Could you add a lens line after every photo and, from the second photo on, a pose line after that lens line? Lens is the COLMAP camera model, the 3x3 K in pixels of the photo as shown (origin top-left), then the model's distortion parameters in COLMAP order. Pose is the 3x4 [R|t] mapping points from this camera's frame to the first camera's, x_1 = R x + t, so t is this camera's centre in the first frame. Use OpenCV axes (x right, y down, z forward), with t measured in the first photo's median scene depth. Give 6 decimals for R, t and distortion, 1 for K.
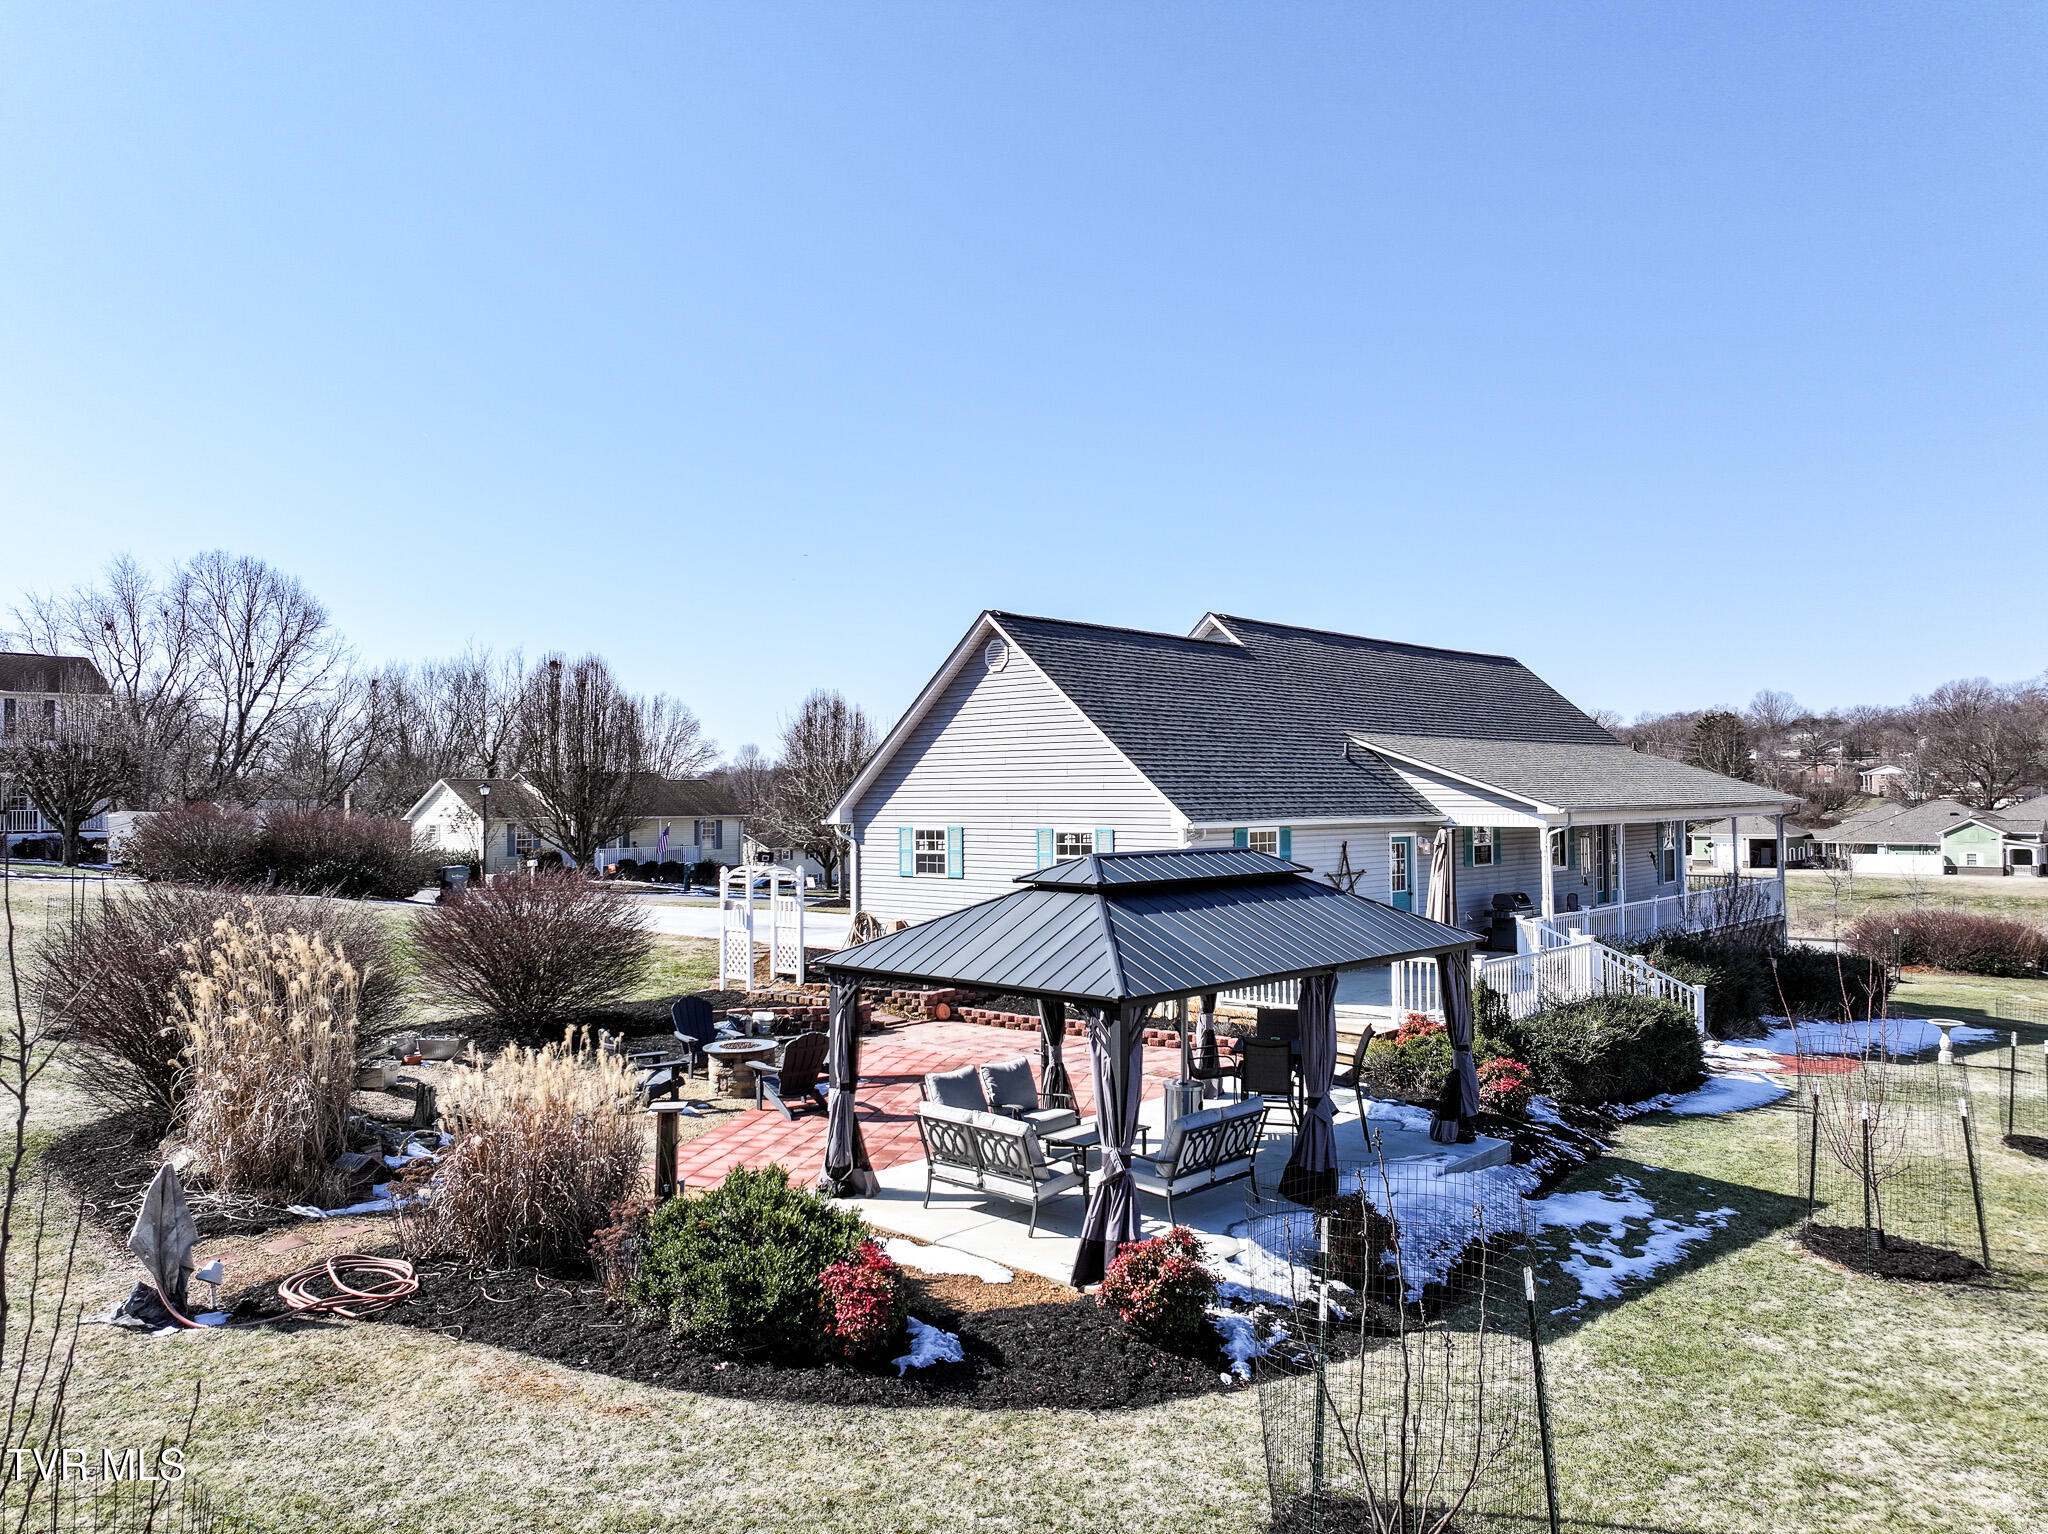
lens RADIAL K [[1440.4, 0, 1027.7], [0, 1440.4, 763.8], [0, 0, 1]] dist [-0.009637, 0.024236]
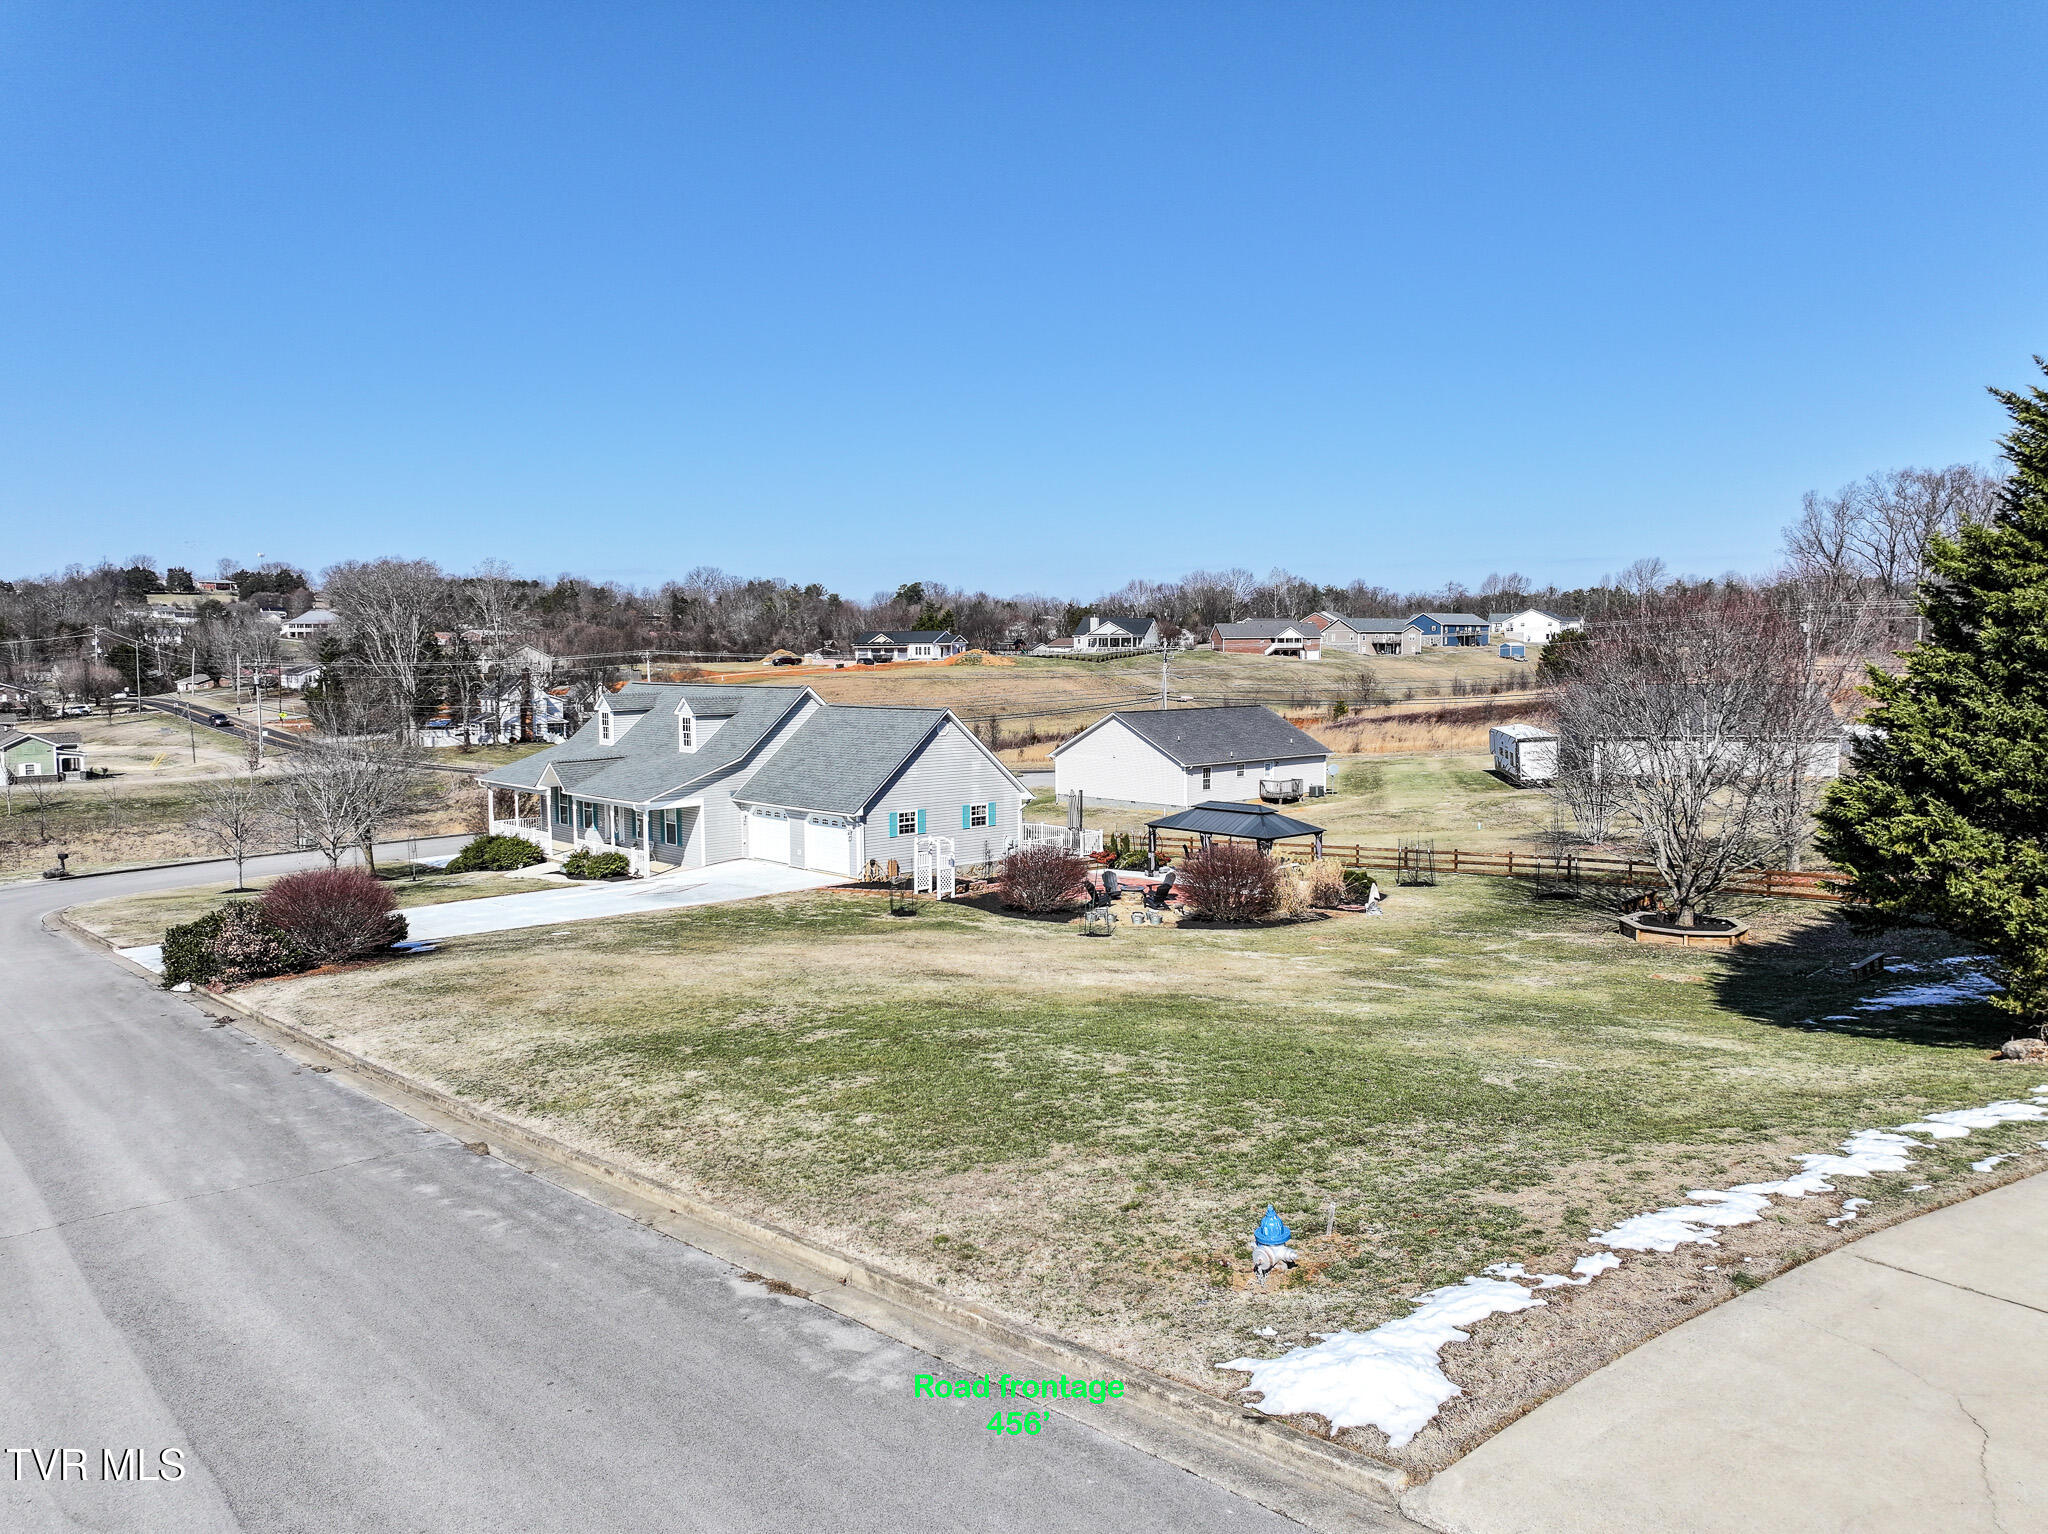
lens RADIAL K [[1440.4, 0, 1027.7], [0, 1440.4, 763.8], [0, 0, 1]] dist [-0.009637, 0.024236]
pose [[0.069089, -0.070882, 0.995089, -2.224158], [-0.018450, 0.997211, 0.072314, -0.185324], [-0.997440, -0.023356, 0.067588, 0.743238]]
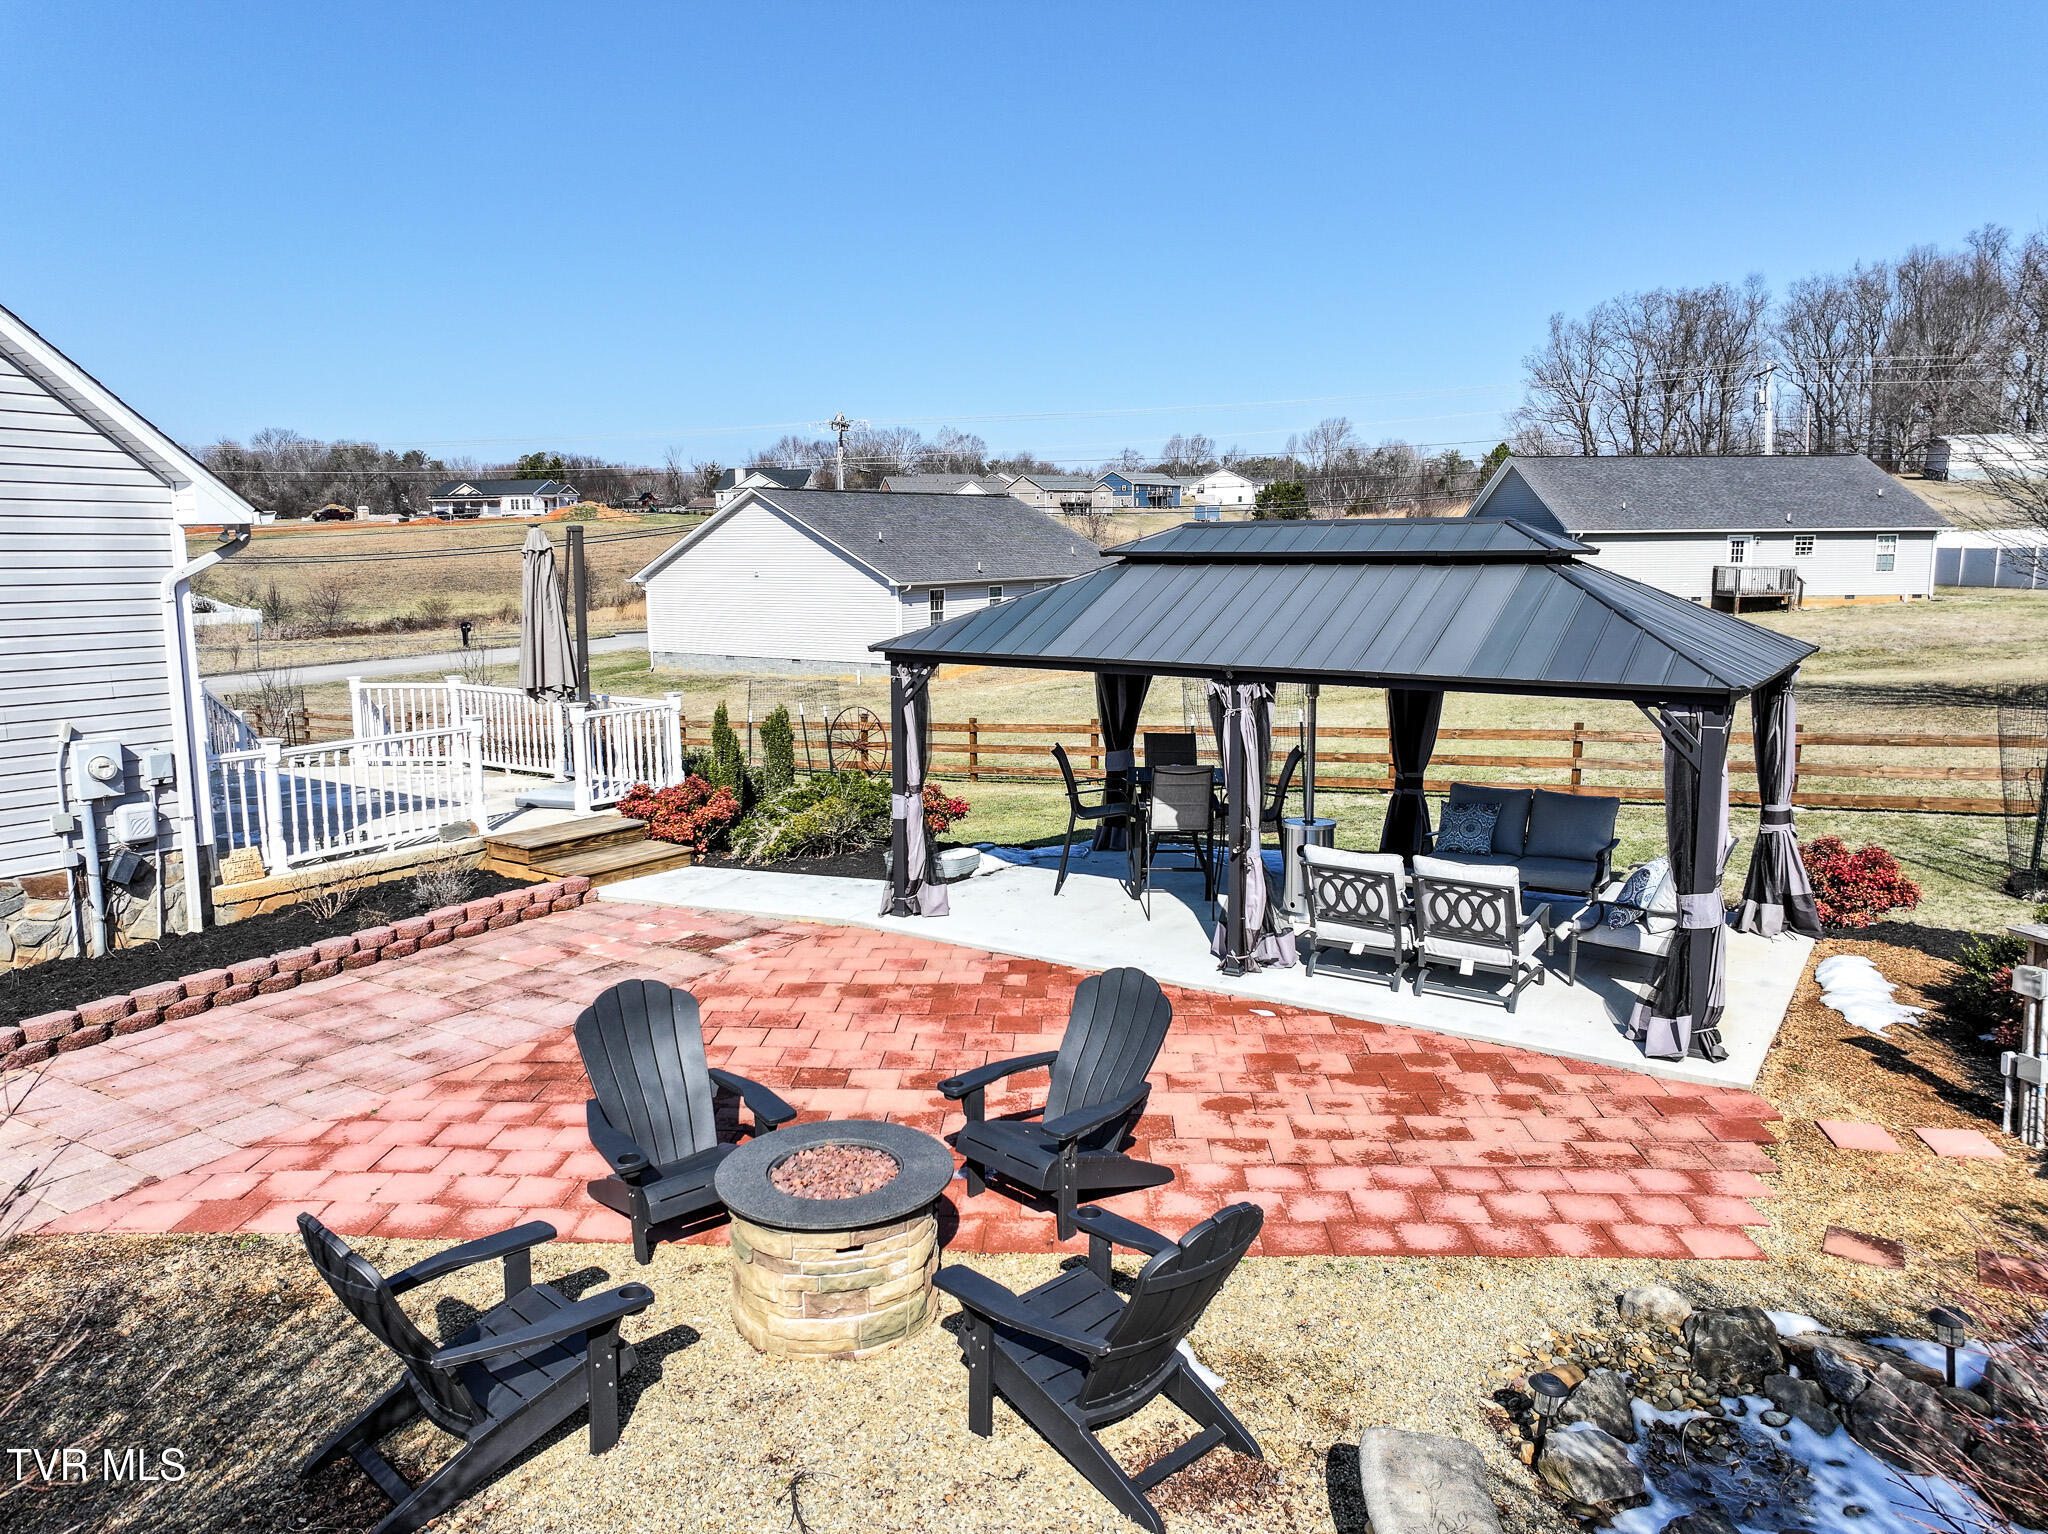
lens RADIAL K [[1442.4, 0, 1021.8], [0, 1442.4, 760.0], [0, 0, 1]] dist [0.002027, 0.009080]
pose [[-0.161715, -0.141181, 0.976686, -0.366854], [-0.014725, 0.989949, 0.140660, 0.045756], [-0.986728, 0.008365, -0.162169, 0.736516]]
